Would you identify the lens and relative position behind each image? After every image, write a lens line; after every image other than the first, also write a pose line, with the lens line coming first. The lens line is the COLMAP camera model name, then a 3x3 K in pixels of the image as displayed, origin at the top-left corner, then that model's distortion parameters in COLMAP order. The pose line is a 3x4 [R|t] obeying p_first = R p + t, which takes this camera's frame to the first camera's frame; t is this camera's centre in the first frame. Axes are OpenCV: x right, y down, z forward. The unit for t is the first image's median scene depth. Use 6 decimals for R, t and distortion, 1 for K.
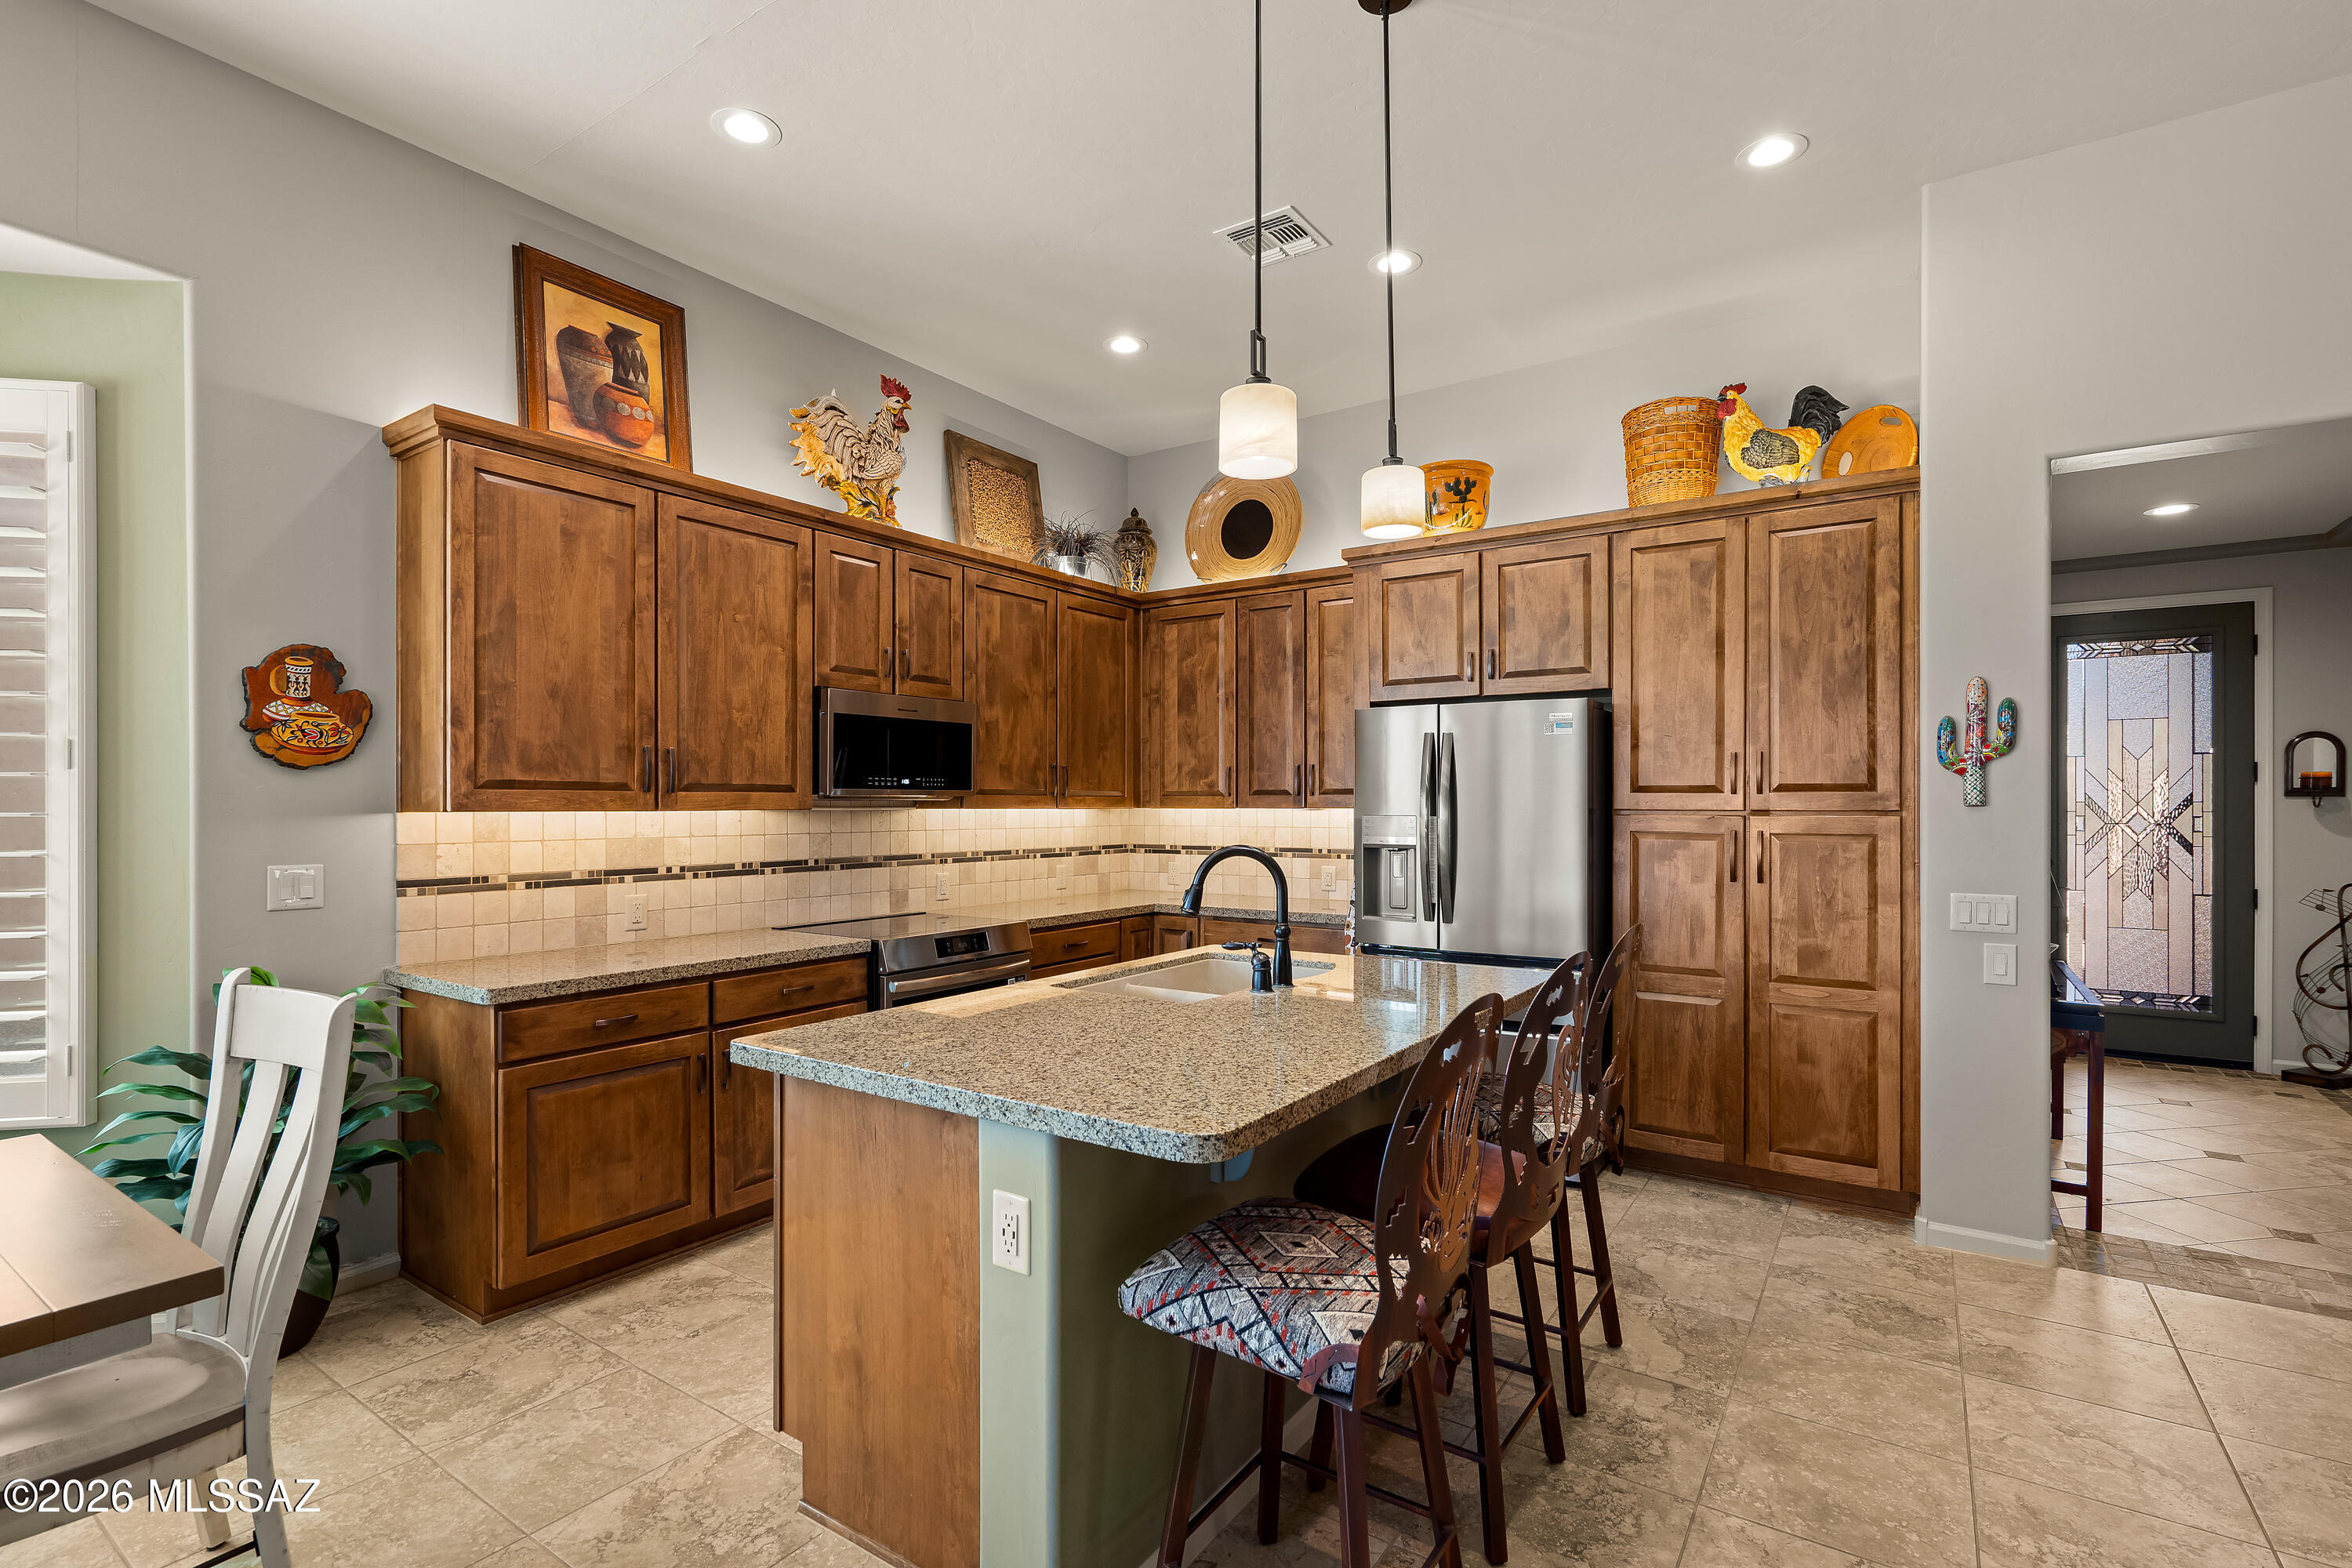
lens RADIAL K [[1087.4, 0, 1178.3], [0, 1087.4, 812.6], [0, 0, 1]] dist [-0.002121, 0.001651]
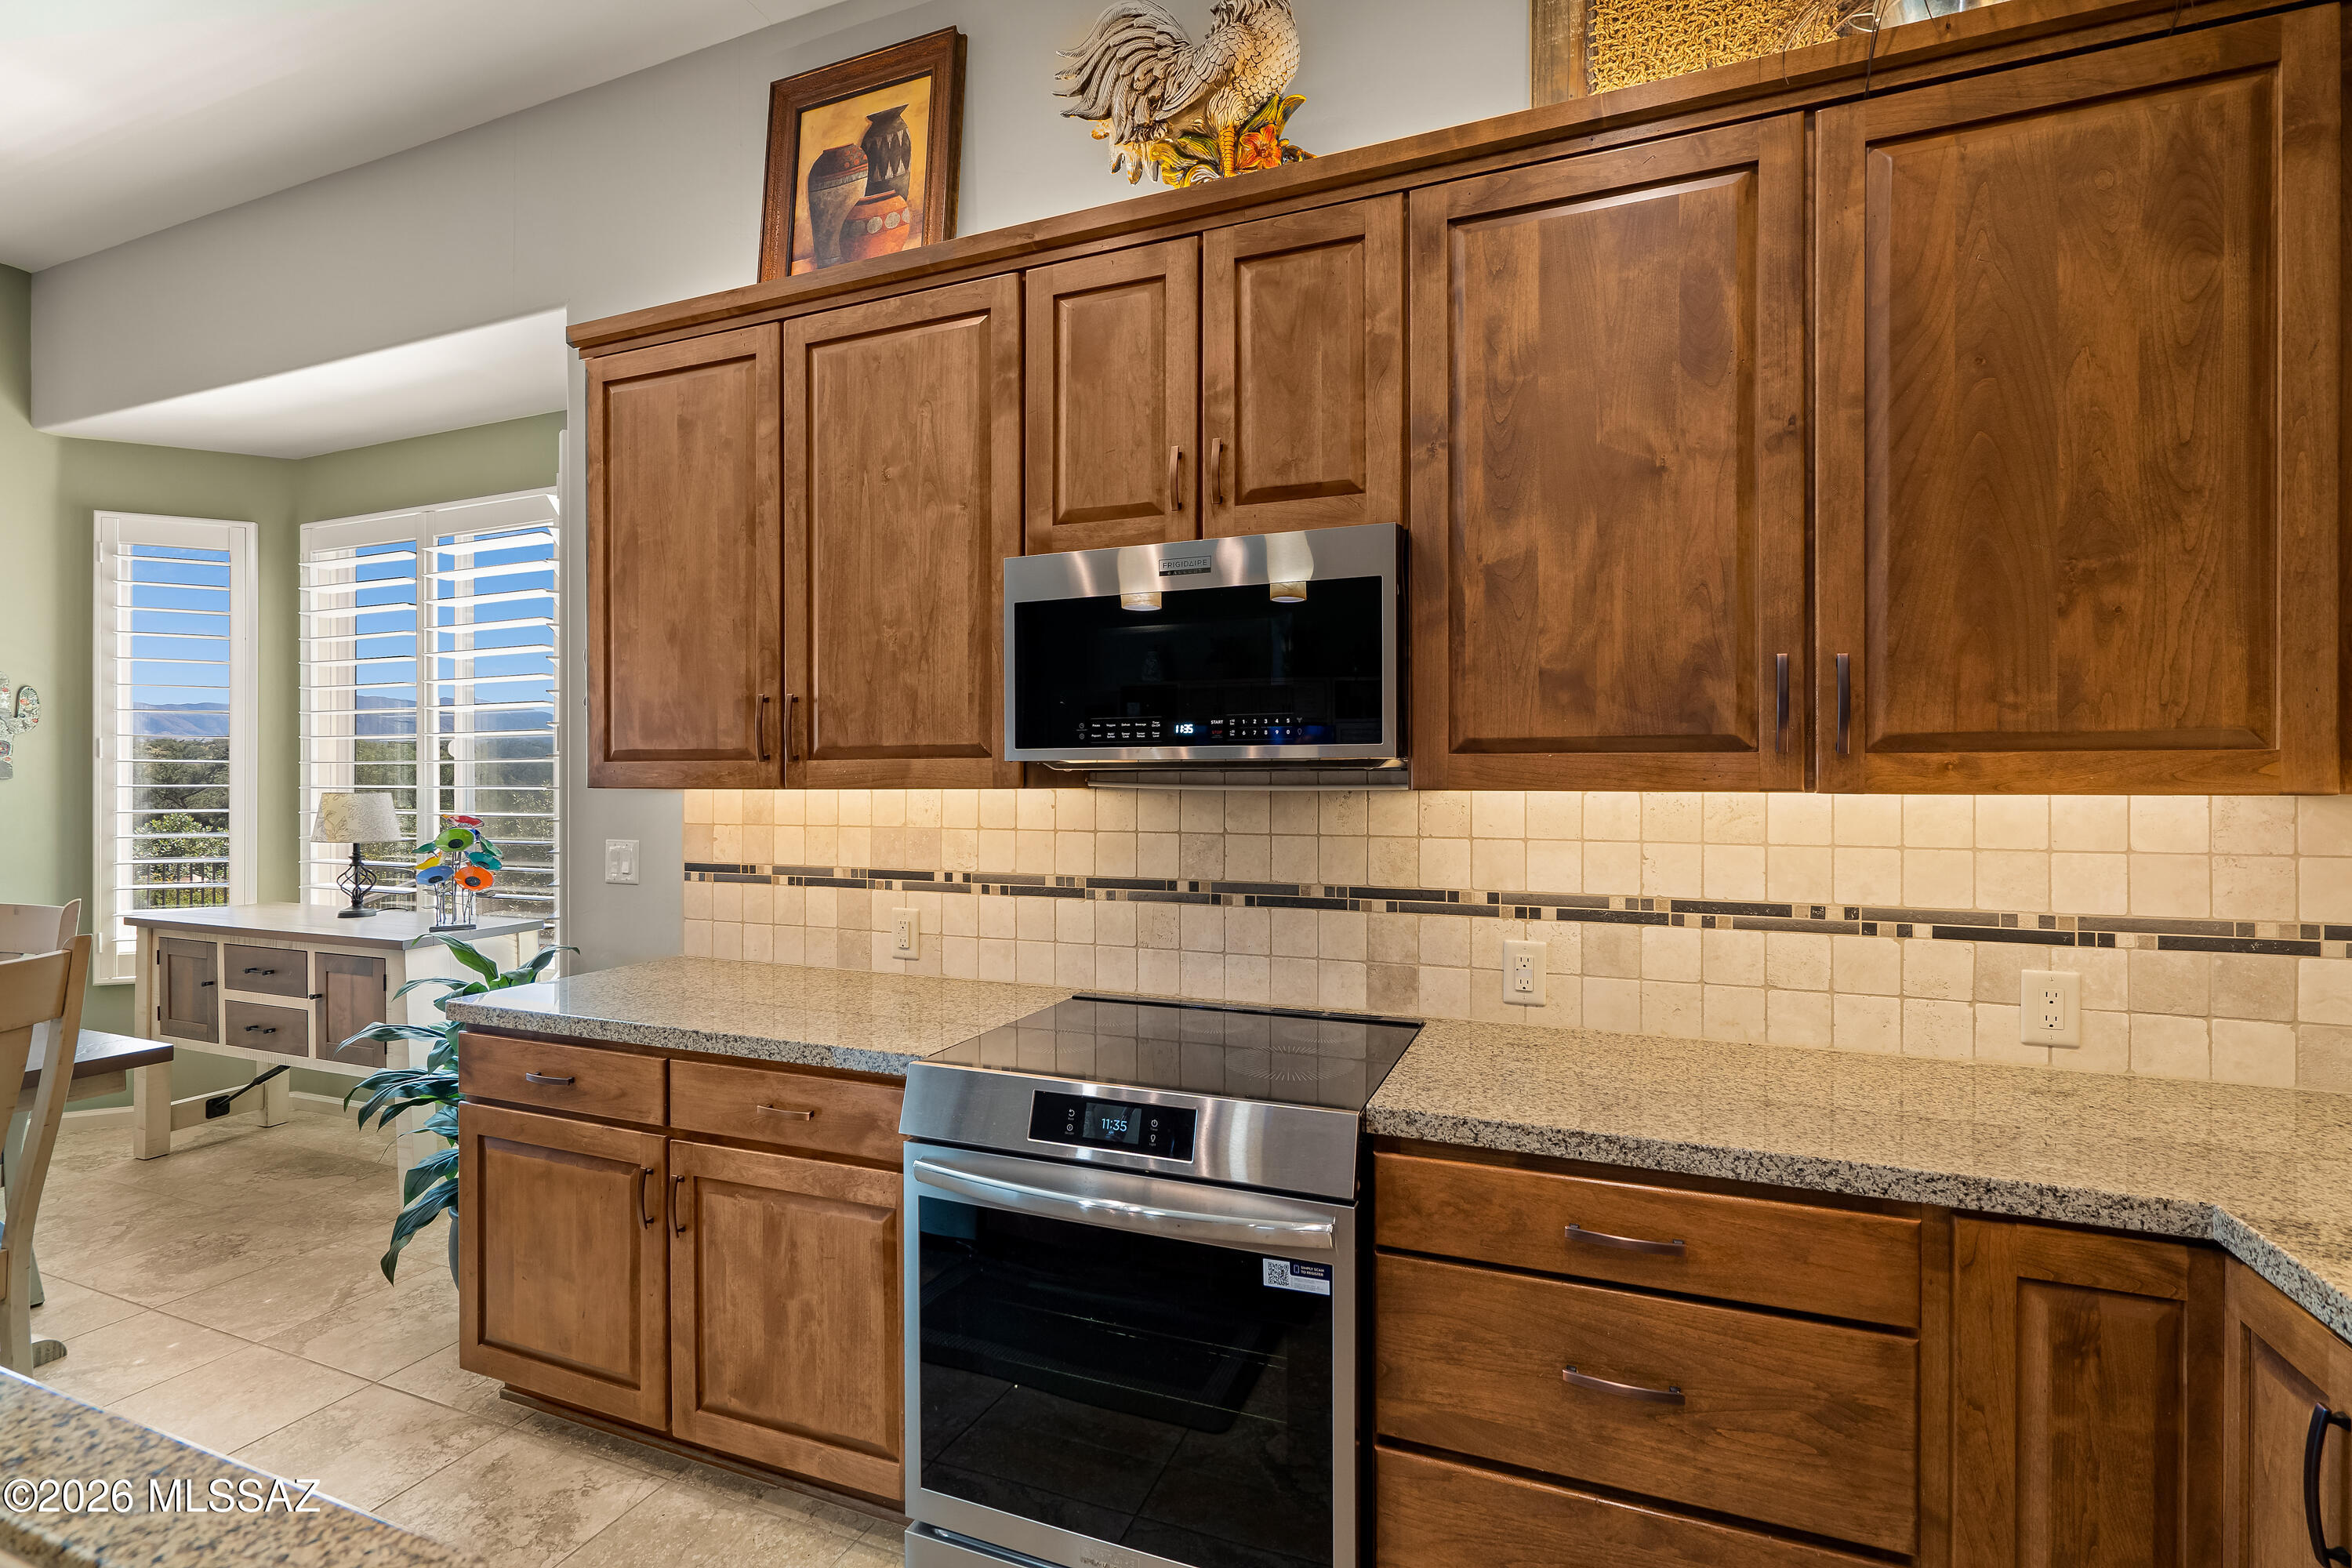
lens RADIAL K [[1073.9, 0, 1174.2], [0, 1073.9, 779.9], [0, 0, 1]] dist [-0.003940, 0.001051]
pose [[0.209404, -0.000219, -0.977829, 0.216266], [-0.006982, 0.999974, -0.001719, -0.007289], [0.977804, 0.007188, 0.209397, 1.034036]]
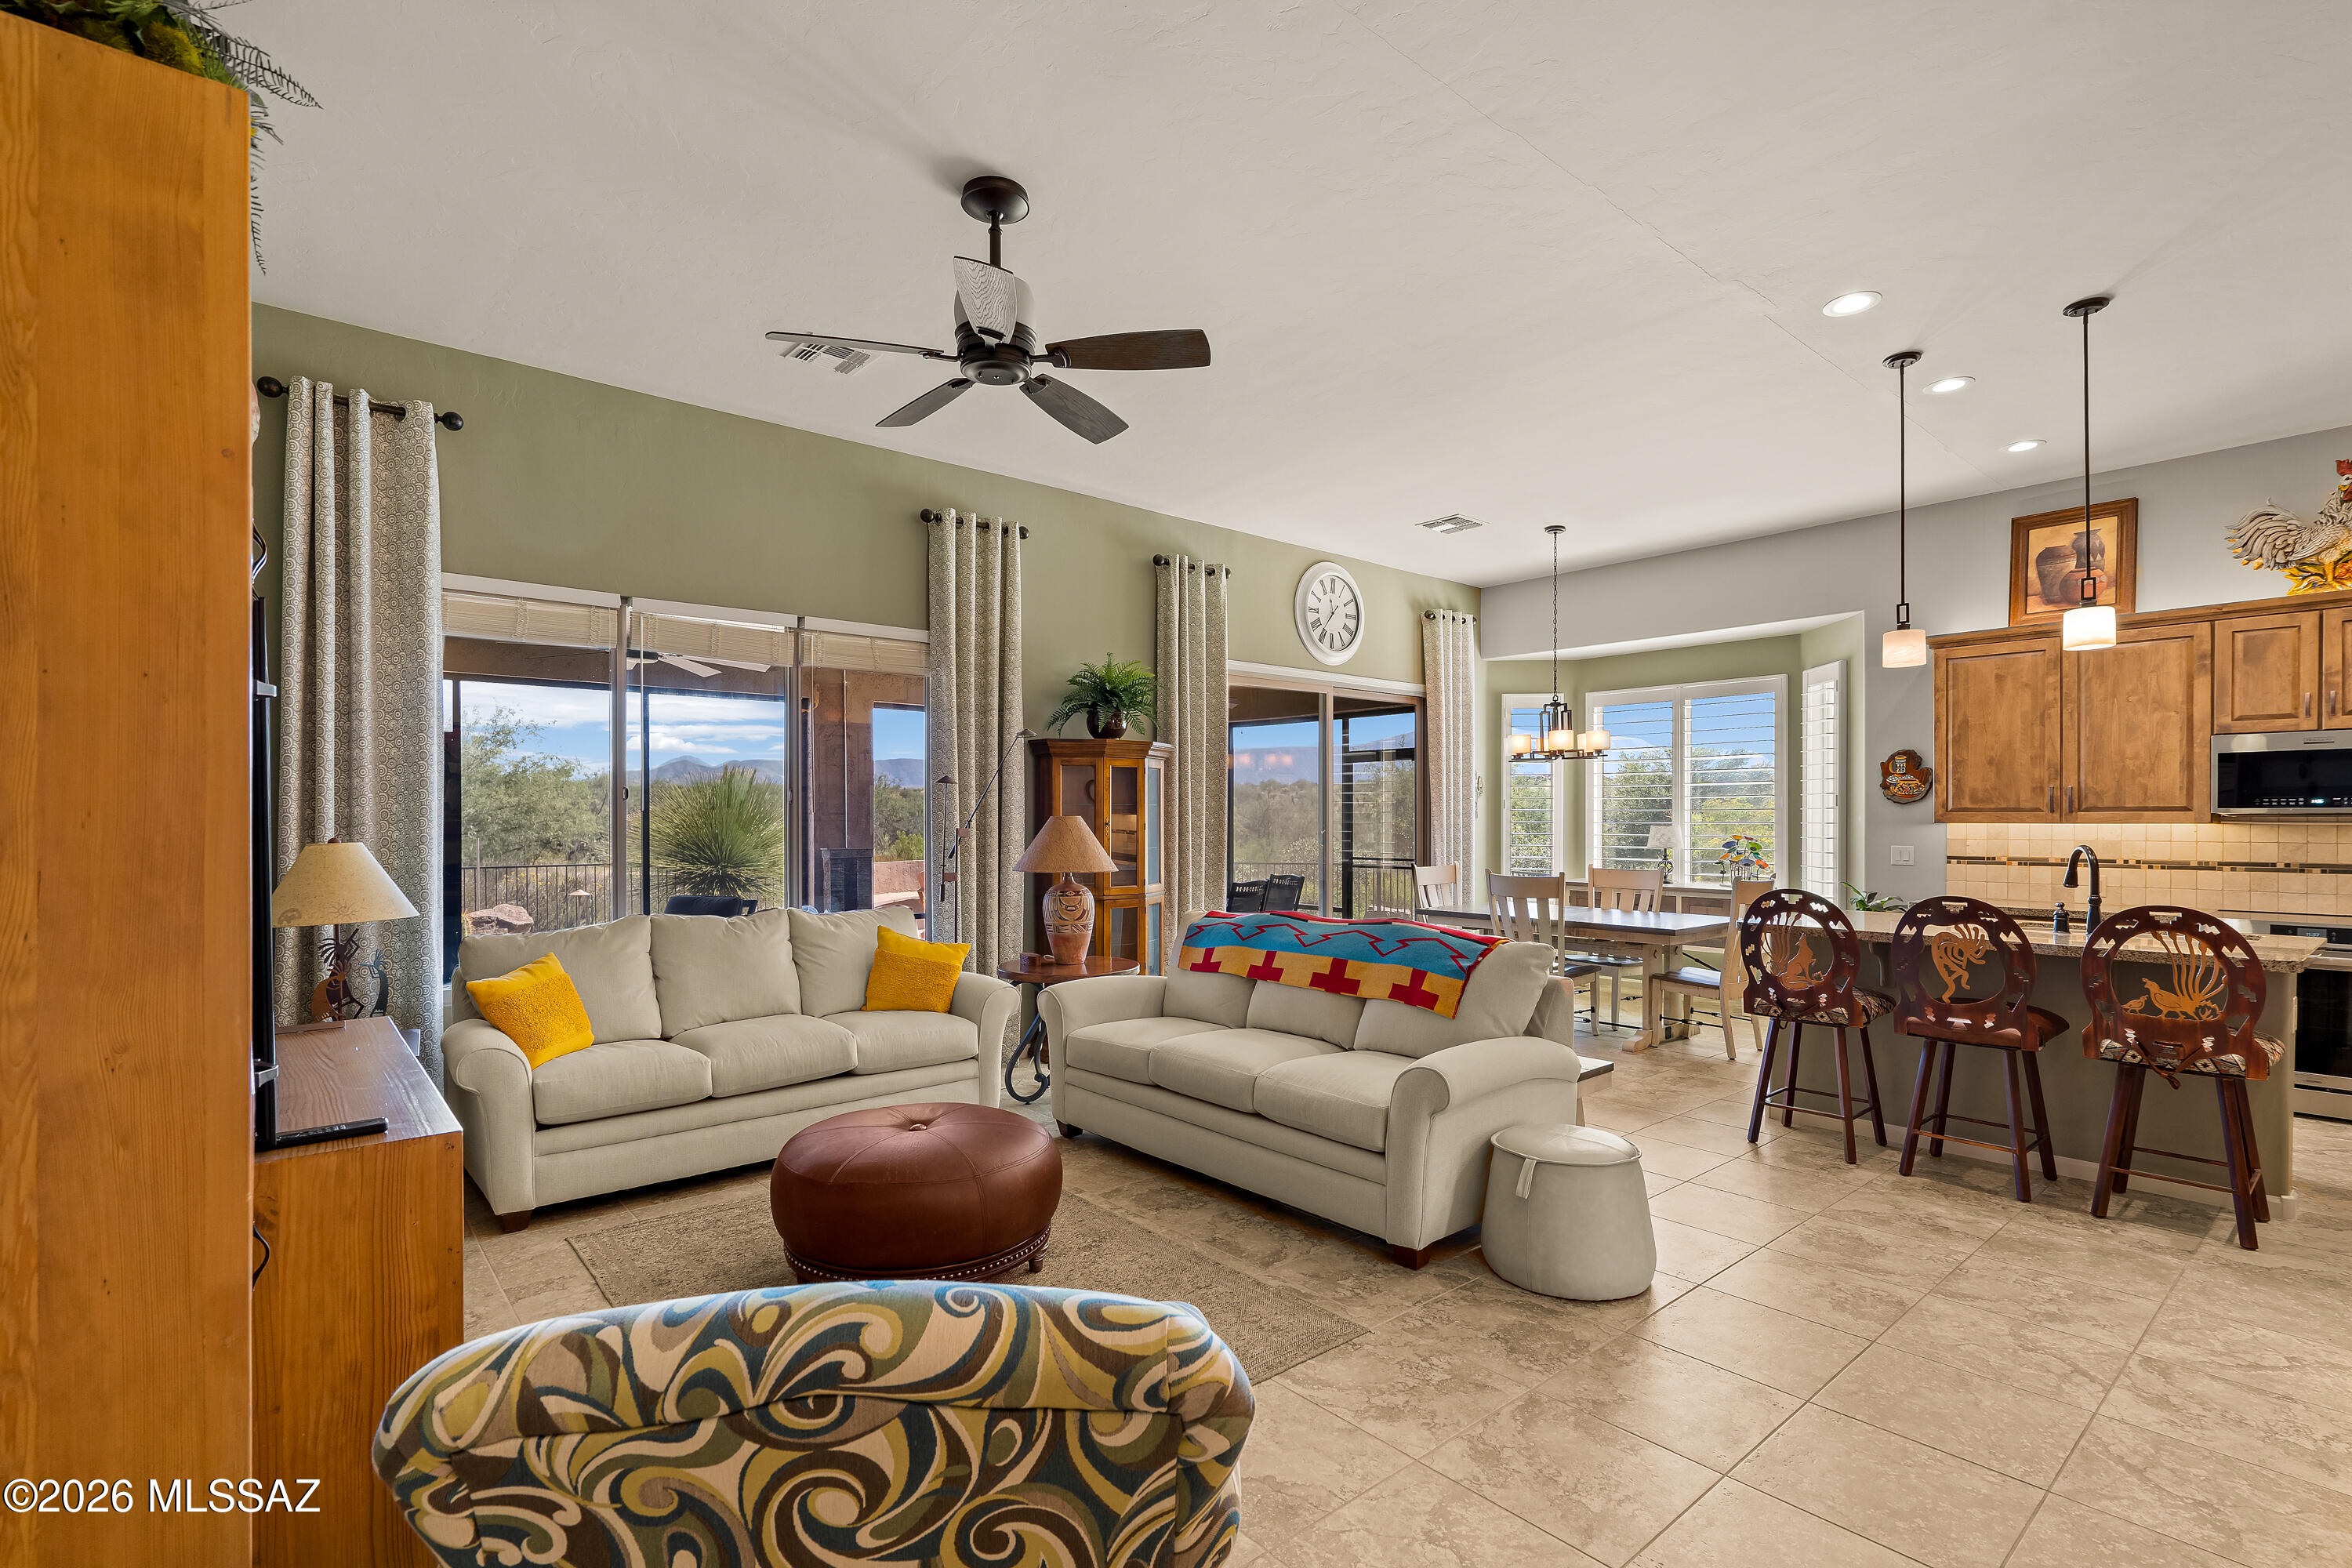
lens RADIAL K [[1099.5, 0, 1168.3], [0, 1099.5, 821.5], [0, 0, 1]] dist [-0.004801, 0.003415]
pose [[-0.267892, 0.002452, -0.963446, 1.465913], [-0.007865, 0.999958, 0.004732, -0.001650], [0.963417, 0.008845, -0.267861, 0.103104]]
